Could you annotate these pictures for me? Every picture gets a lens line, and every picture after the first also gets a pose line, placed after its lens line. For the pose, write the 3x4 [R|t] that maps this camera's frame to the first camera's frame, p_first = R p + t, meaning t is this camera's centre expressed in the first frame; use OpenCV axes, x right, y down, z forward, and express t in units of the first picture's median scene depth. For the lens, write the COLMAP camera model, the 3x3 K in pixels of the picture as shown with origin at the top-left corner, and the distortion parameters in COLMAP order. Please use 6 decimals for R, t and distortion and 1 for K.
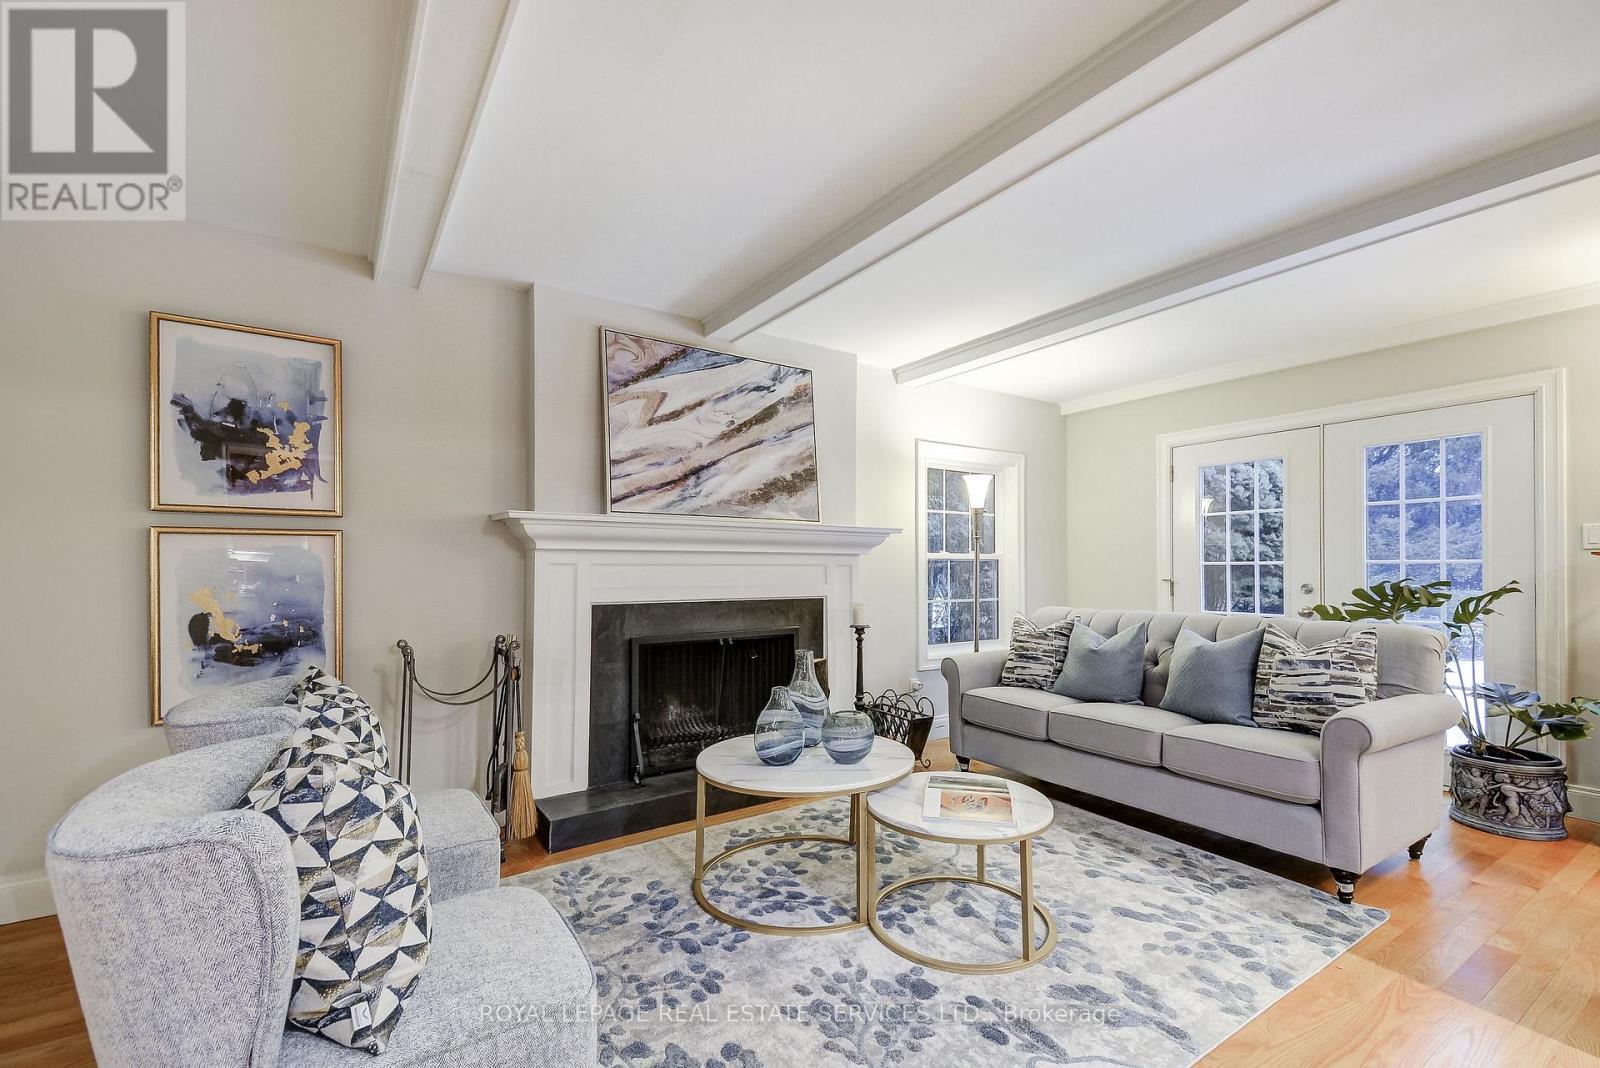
lens RADIAL K [[711.1, 0, 819.3], [0, 711.1, 563.7], [0, 0, 1]] dist [0.047348, -0.009629]
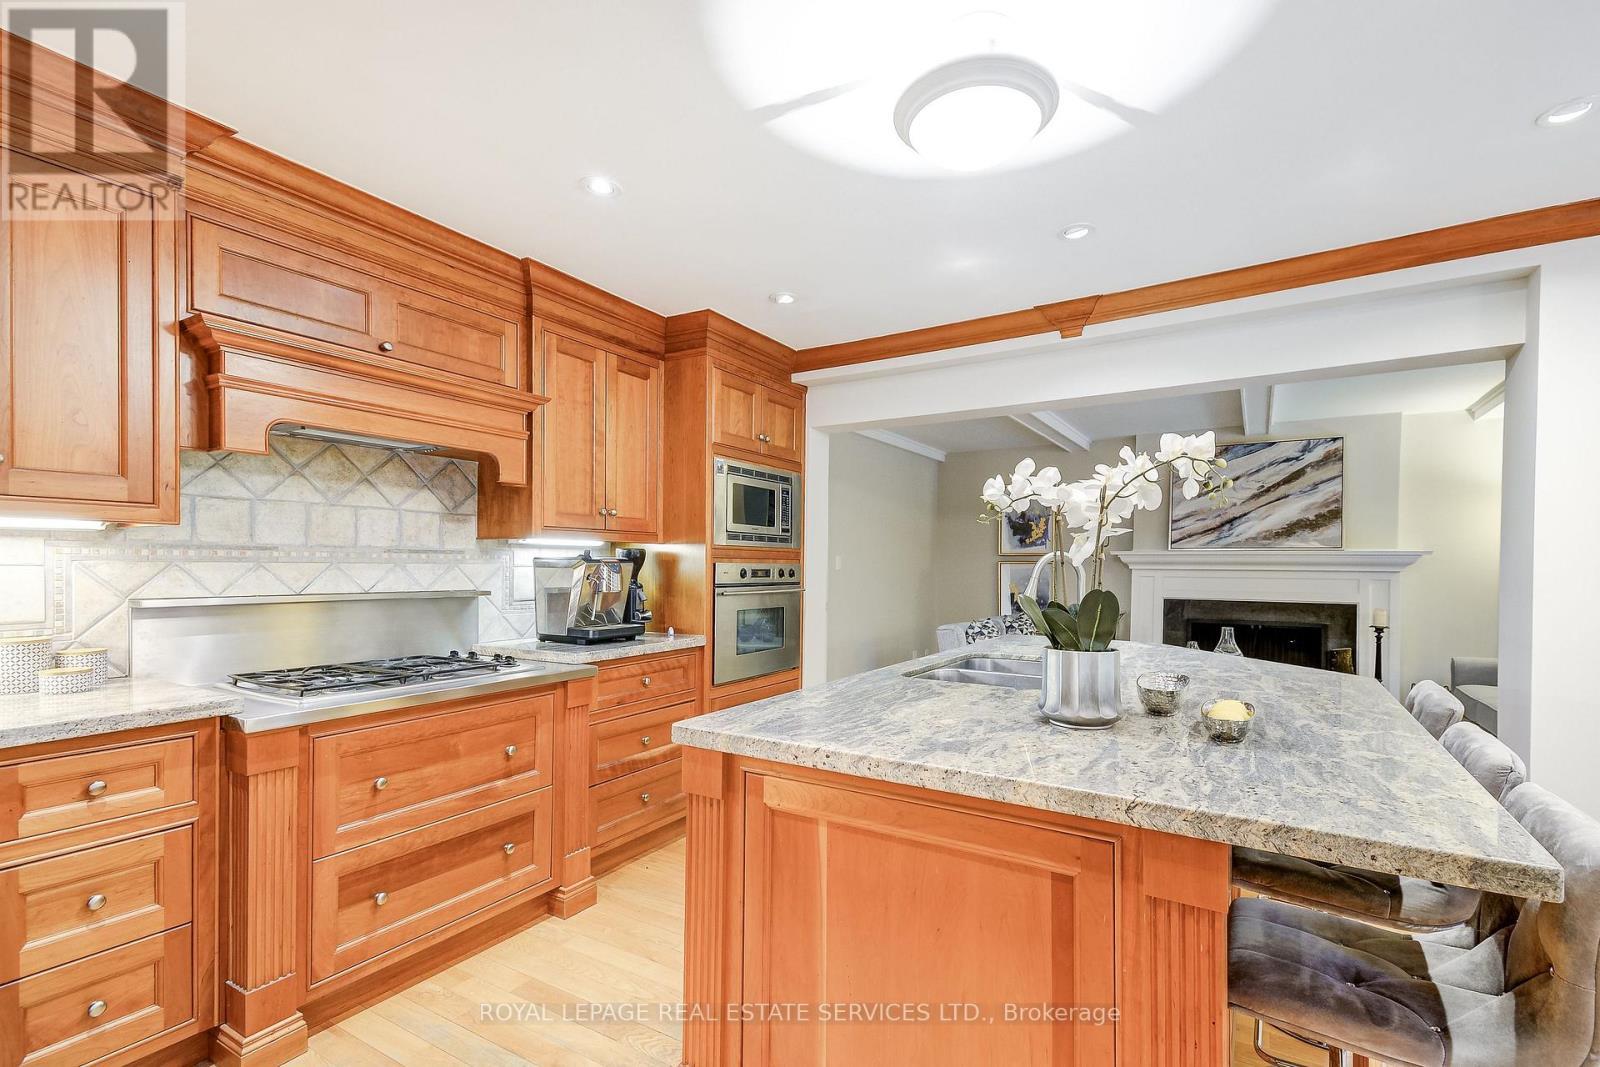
lens RADIAL K [[711.1, 0, 829.7], [0, 711.1, 571.9], [0, 0, 1]] dist [0.047348, -0.009629]
pose [[0.413648, 0.011900, -0.910359, 1.106557], [-0.002258, 0.999925, 0.012044, -0.034607], [0.910434, -0.002926, 0.413644, -0.613570]]
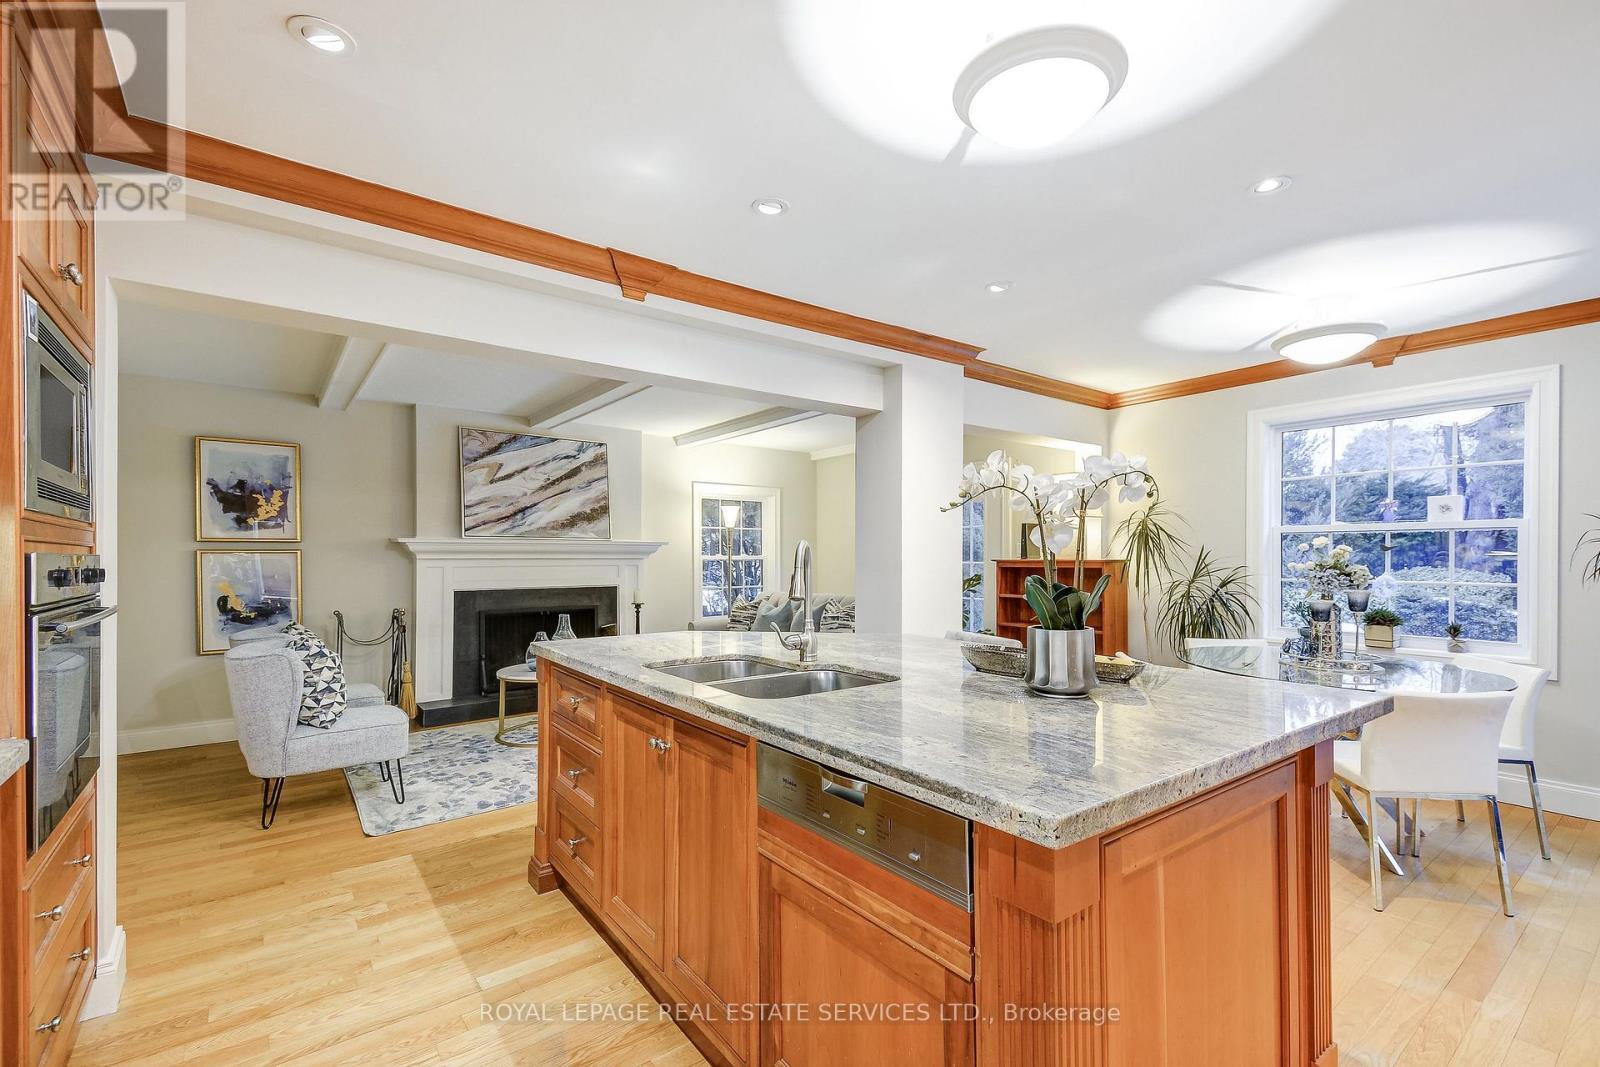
lens RADIAL K [[711.1, 0, 820.8], [0, 711.1, 560.5], [0, 0, 1]] dist [0.047348, -0.009629]
pose [[0.998199, -0.002992, 0.059907, 0.481044], [0.002287, 0.999927, 0.011833, -0.035228], [-0.059938, -0.011674, 0.998134, -0.811435]]
